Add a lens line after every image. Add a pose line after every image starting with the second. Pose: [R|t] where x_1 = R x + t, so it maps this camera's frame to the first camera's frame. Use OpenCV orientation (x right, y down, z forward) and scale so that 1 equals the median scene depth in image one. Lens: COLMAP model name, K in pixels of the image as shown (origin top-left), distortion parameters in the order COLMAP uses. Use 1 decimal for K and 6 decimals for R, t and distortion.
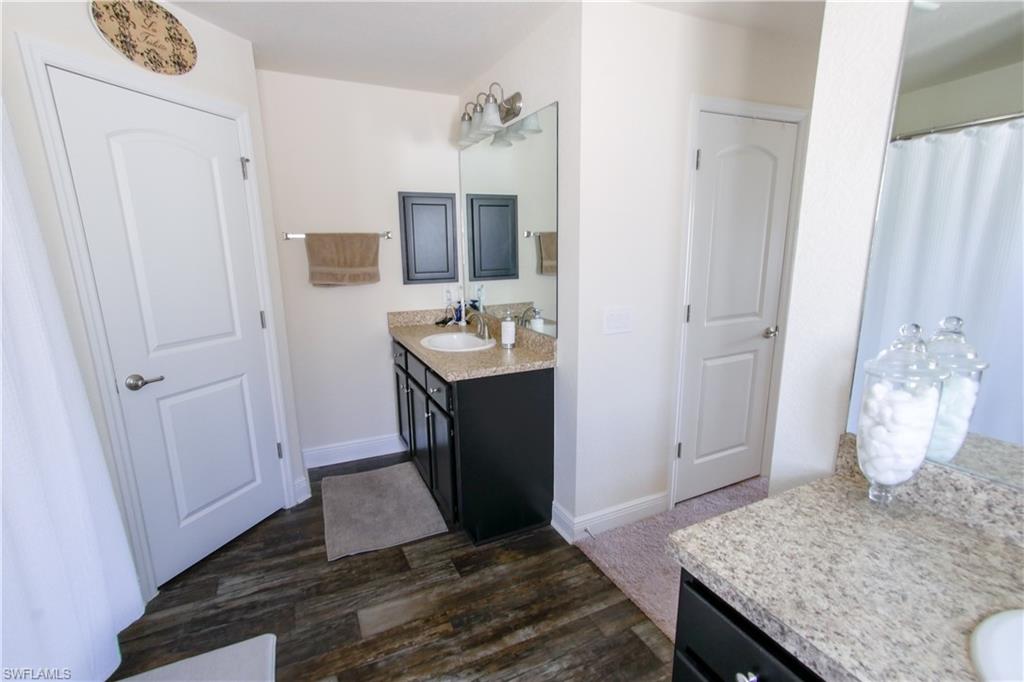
lens RADIAL K [[478.7, 0, 516.2], [0, 478.7, 358.3], [0, 0, 1]] dist [-0.011008, 0.018774]
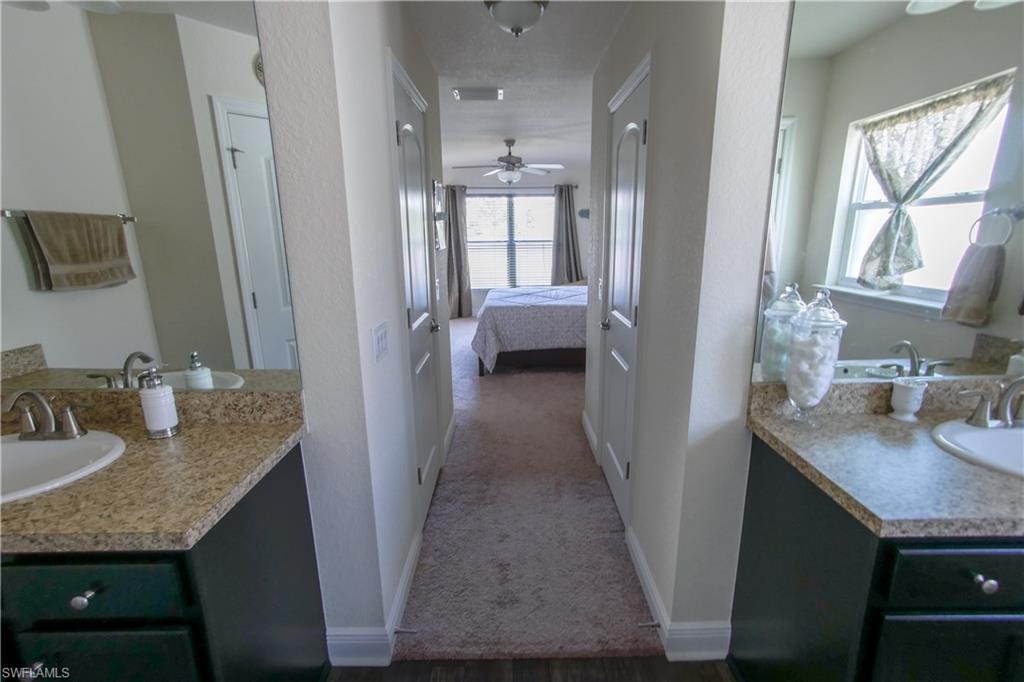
lens RADIAL K [[478.7, 0, 516.2], [0, 478.7, 358.3], [0, 0, 1]] dist [-0.011008, 0.018774]
pose [[0.412170, -0.224496, 0.883016, -0.768925], [0.211011, 0.966339, 0.147185, -0.256044], [-0.886335, 0.125661, 0.445667, 1.098787]]
